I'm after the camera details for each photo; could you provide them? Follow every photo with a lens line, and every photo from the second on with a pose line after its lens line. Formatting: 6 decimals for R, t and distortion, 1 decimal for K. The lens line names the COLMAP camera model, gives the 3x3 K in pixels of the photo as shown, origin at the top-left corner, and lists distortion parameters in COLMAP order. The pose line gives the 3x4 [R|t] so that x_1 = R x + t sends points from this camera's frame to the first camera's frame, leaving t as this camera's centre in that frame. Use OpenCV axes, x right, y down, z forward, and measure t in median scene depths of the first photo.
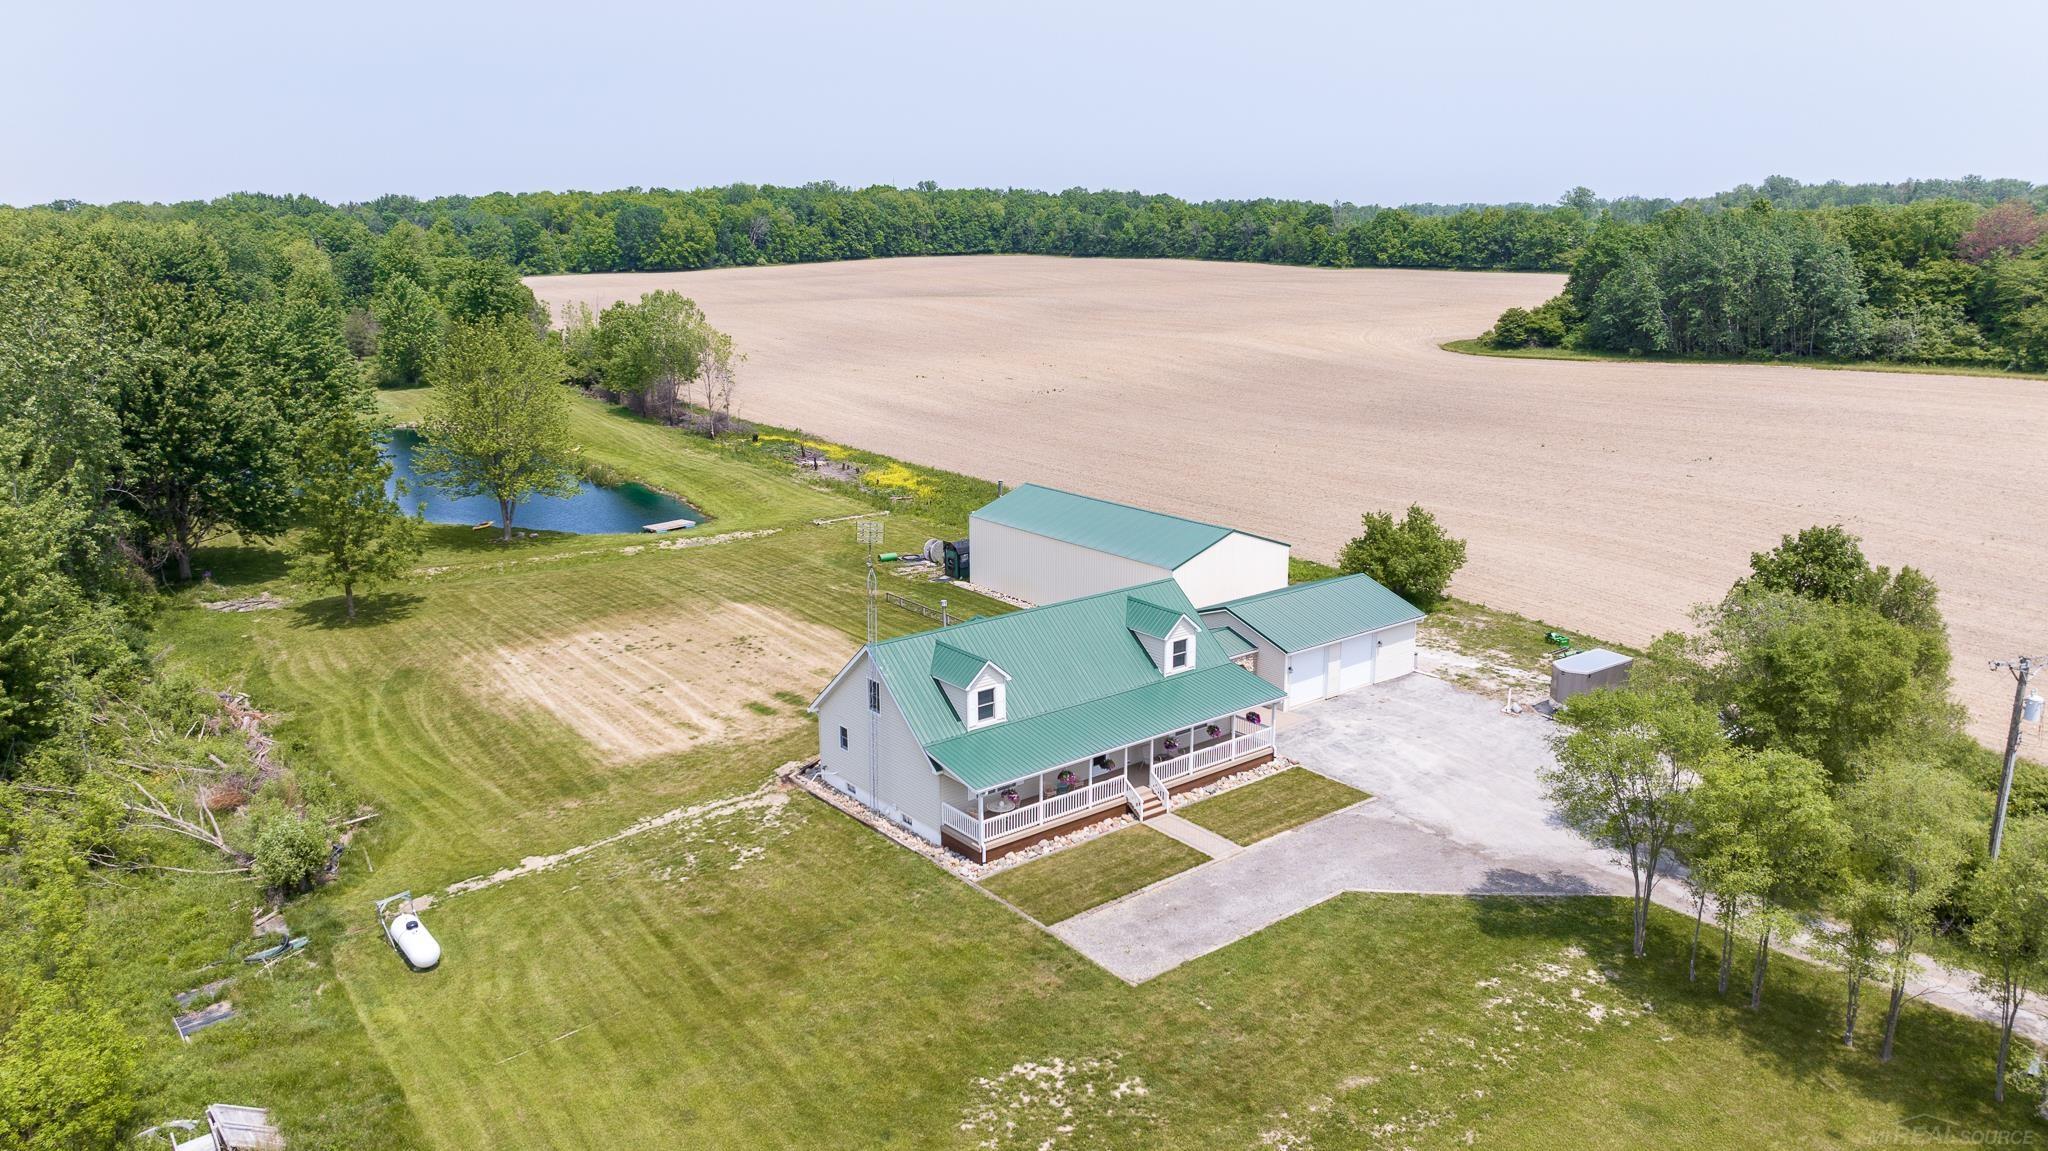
lens RADIAL K [[1446.7, 0, 1026.0], [0, 1446.7, 563.6], [0, 0, 1]] dist [-0.028413, 0.032166]
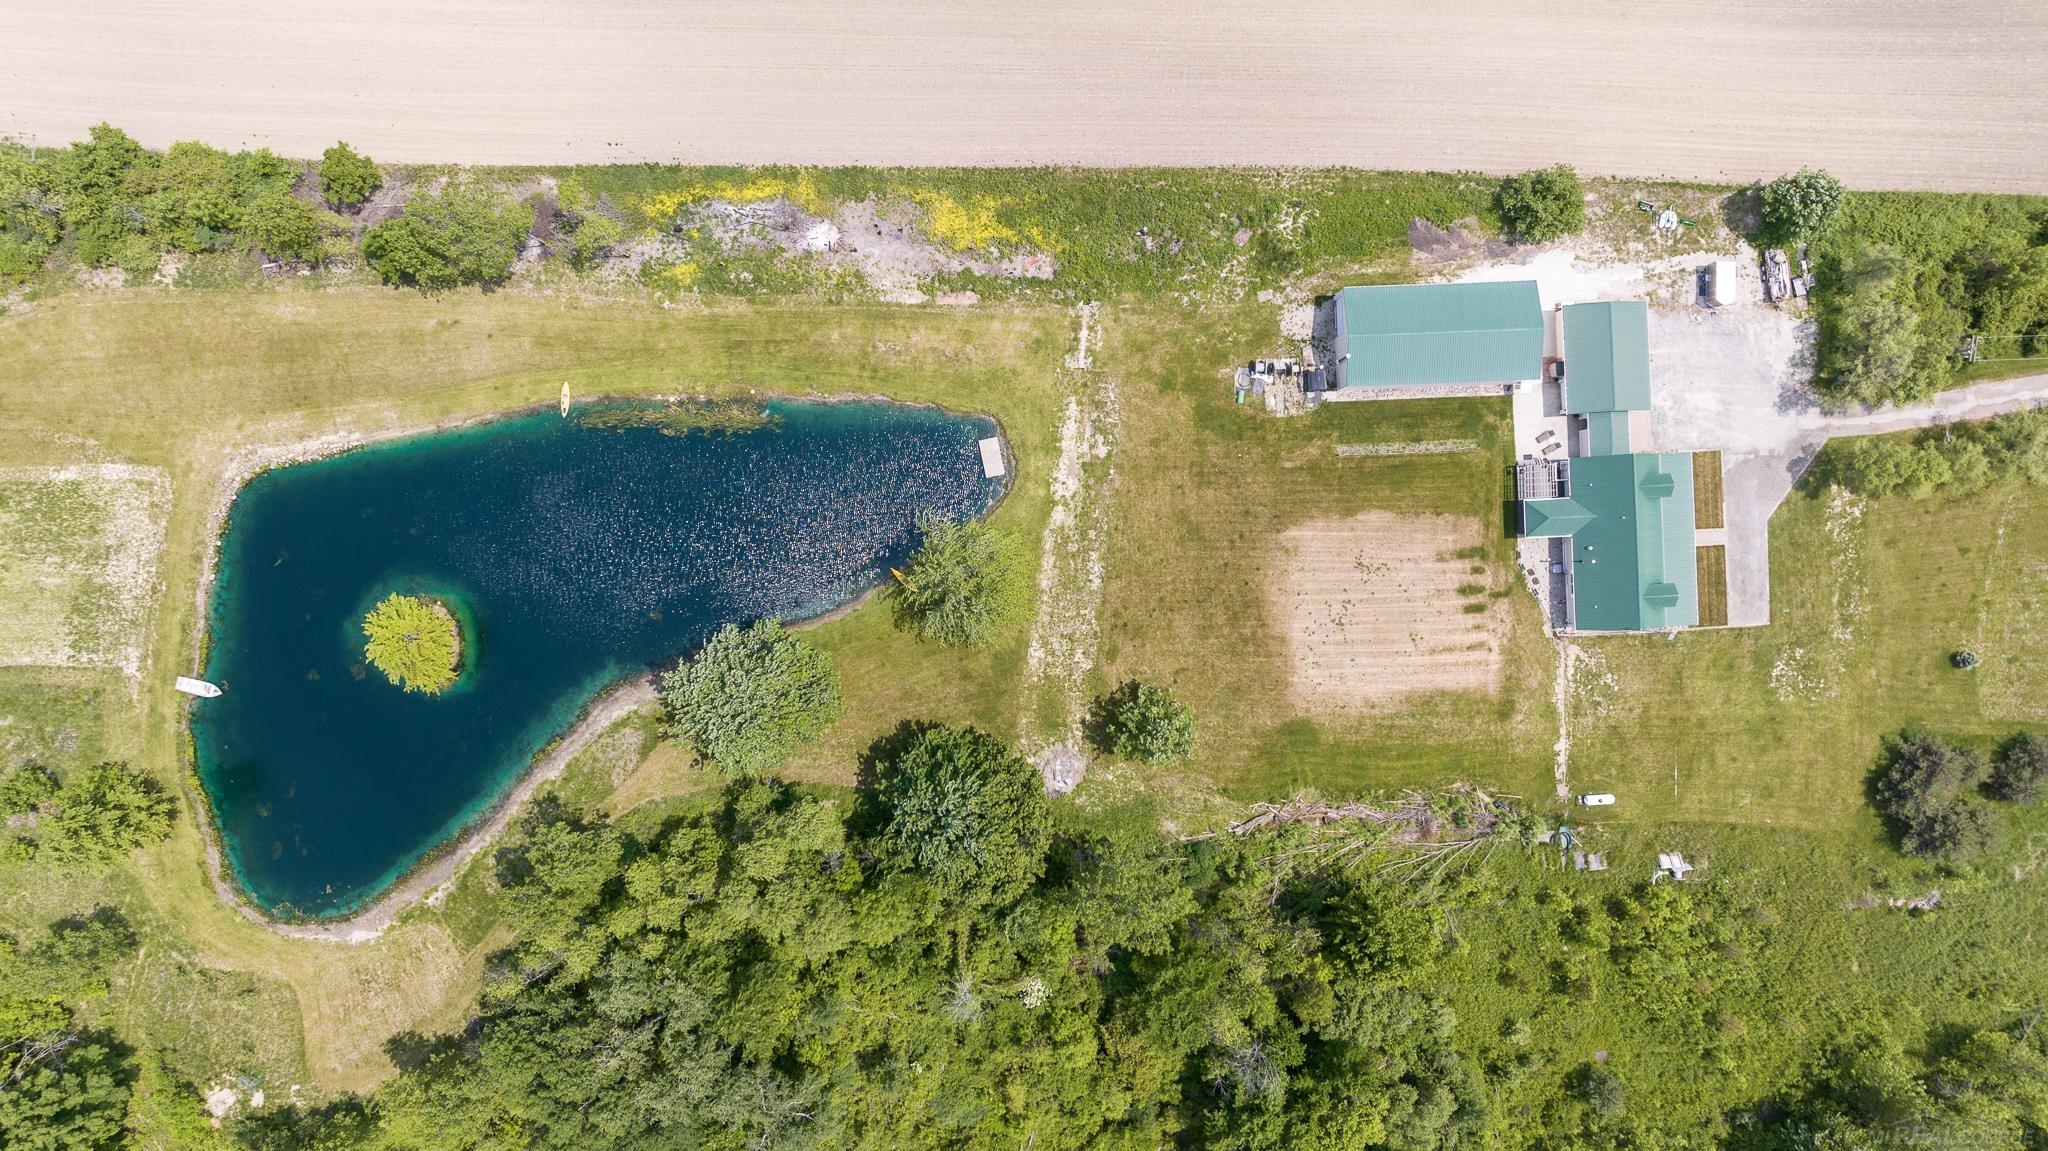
lens RADIAL K [[1446.7, 0, 1025.3], [0, 1446.7, 579.6], [0, 0, 1]] dist [-0.028413, 0.032166]
pose [[0.586773, -0.809749, -0.002008, -0.135439], [0.177130, 0.125935, 0.976097, -0.524454], [-0.790141, -0.573102, 0.217326, 0.281704]]
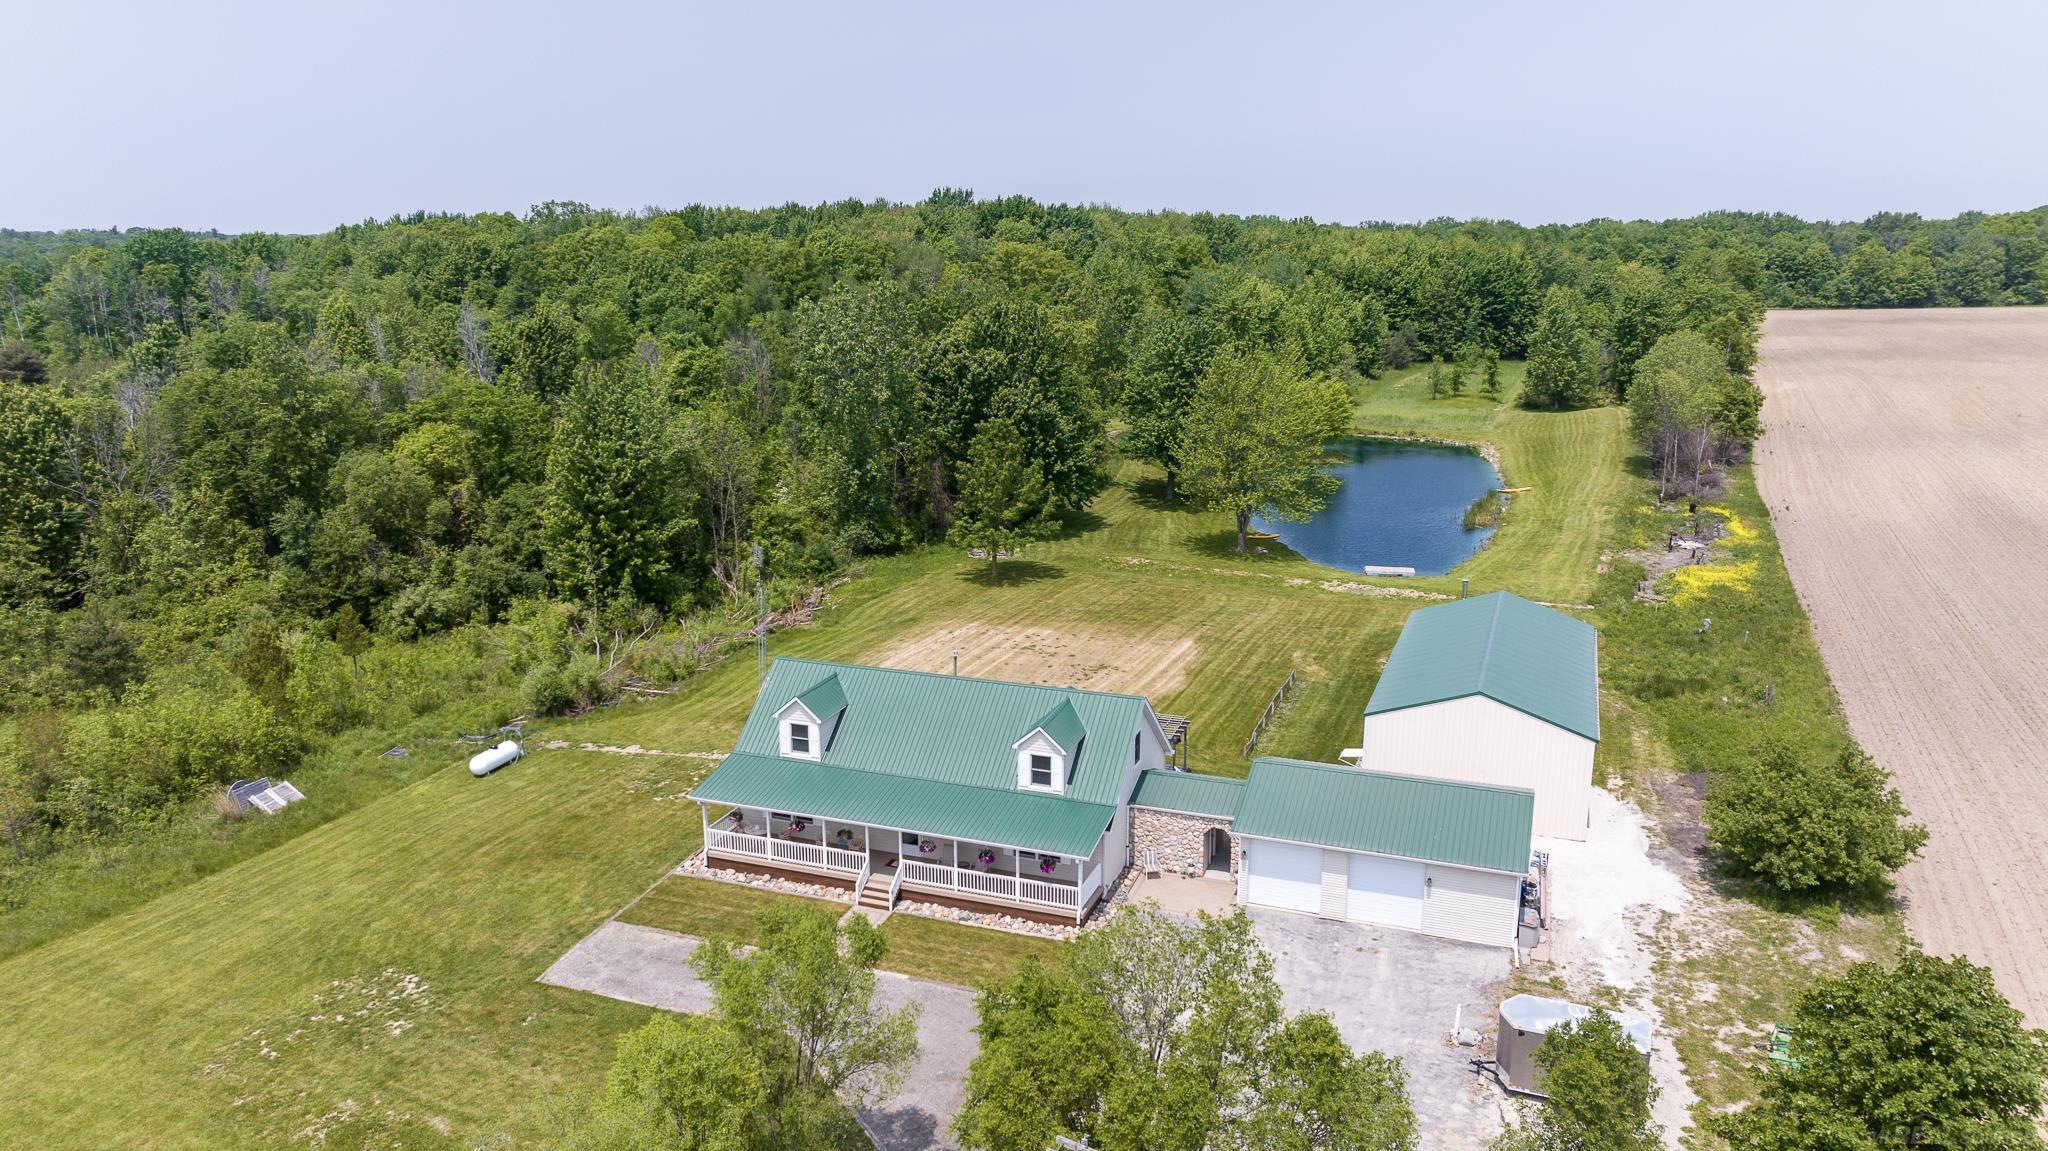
lens RADIAL K [[1446.7, 0, 1027.9], [0, 1446.7, 580.2], [0, 0, 1]] dist [-0.028413, 0.032166]
pose [[0.516138, 0.205938, -0.831379, 0.190404], [-0.203732, 0.972323, 0.114370, -0.035392], [0.831923, 0.110348, 0.543809, 0.115273]]
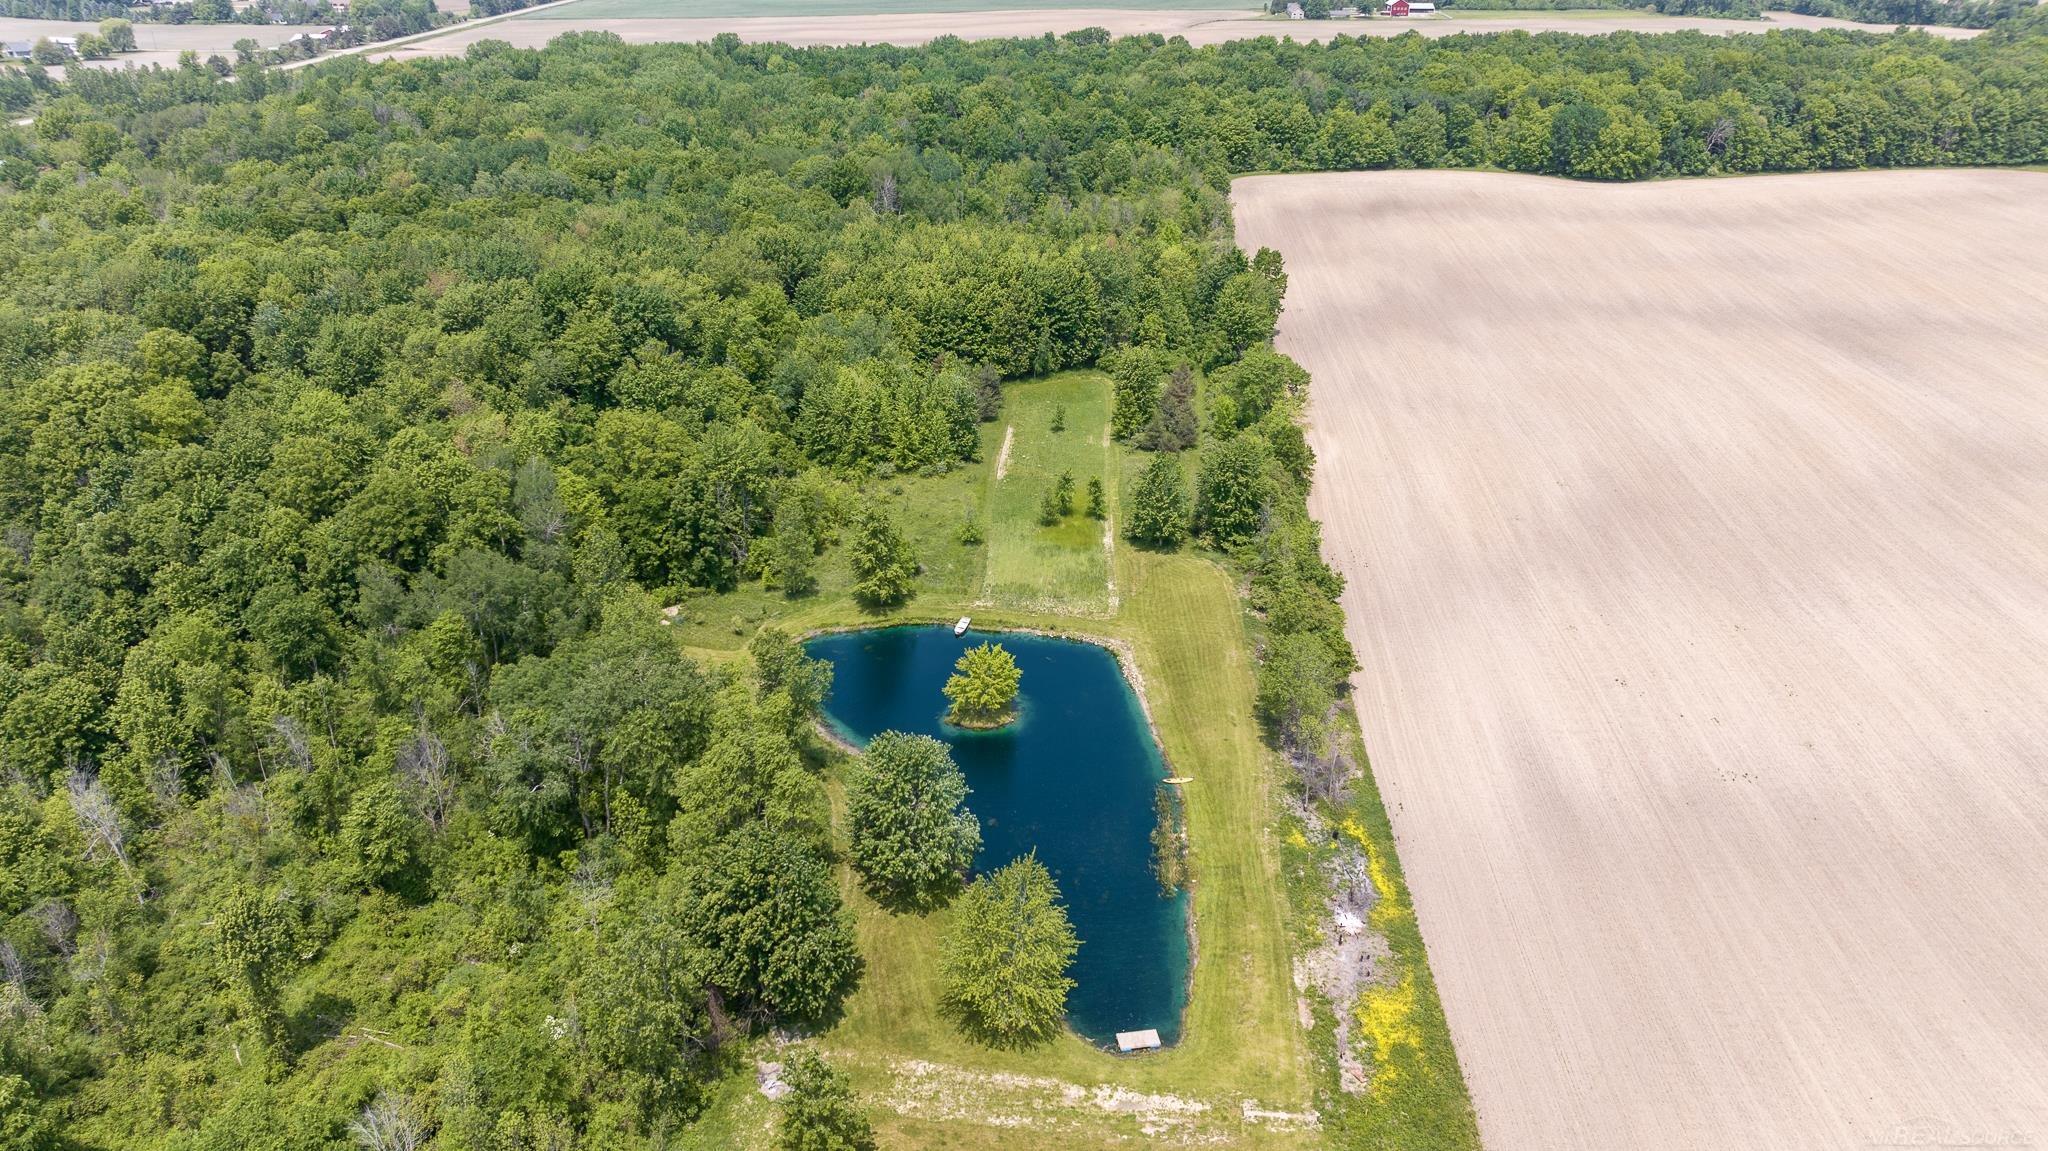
lens RADIAL K [[1446.7, 0, 1030.4], [0, 1446.7, 571.6], [0, 0, 1]] dist [-0.028413, 0.032166]
pose [[0.784362, 0.278497, -0.554270, 0.091617], [-0.152166, 0.952631, 0.263323, -0.287609], [0.601349, -0.122200, 0.789586, 0.042943]]
